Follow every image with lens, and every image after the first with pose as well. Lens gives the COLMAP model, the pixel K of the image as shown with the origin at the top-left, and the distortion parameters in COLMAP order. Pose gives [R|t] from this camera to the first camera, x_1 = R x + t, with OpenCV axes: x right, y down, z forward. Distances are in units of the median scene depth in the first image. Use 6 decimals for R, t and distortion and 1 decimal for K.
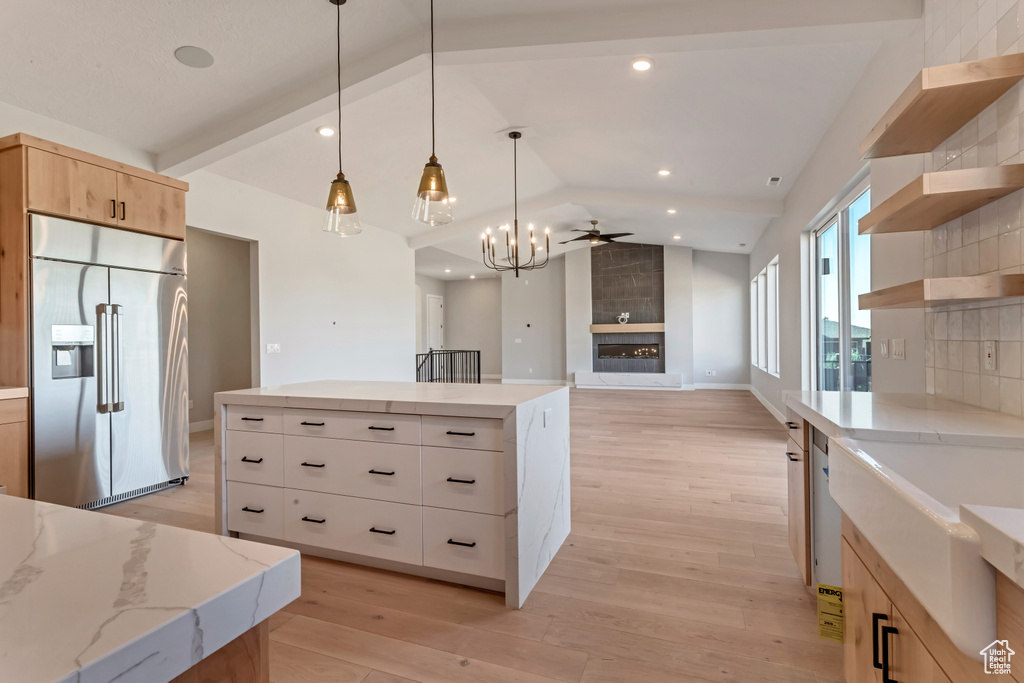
lens RADIAL K [[488.9, 0, 515.1], [0, 488.9, 340.3], [0, 0, 1]] dist [0.001287, 0.002260]
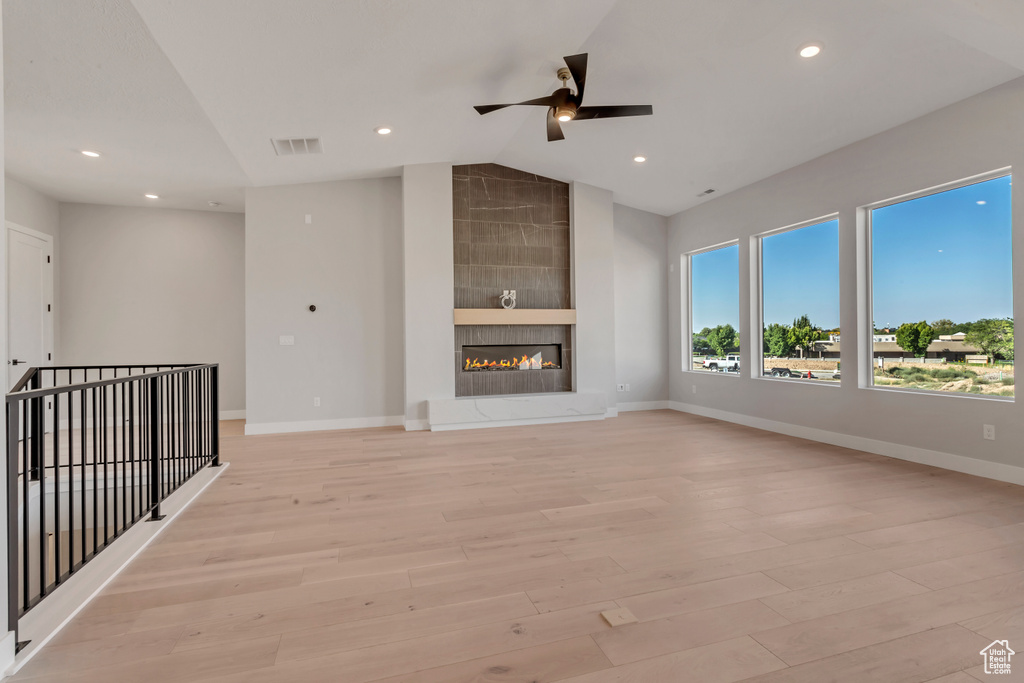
lens RADIAL K [[488.9, 0, 511.1], [0, 488.9, 336.2], [0, 0, 1]] dist [0.001287, 0.002260]
pose [[0.788645, 0.003107, 0.614841, -0.126106], [0.004051, 0.999939, -0.010248, 0.003676], [-0.614835, 0.010573, 0.788585, 0.549923]]
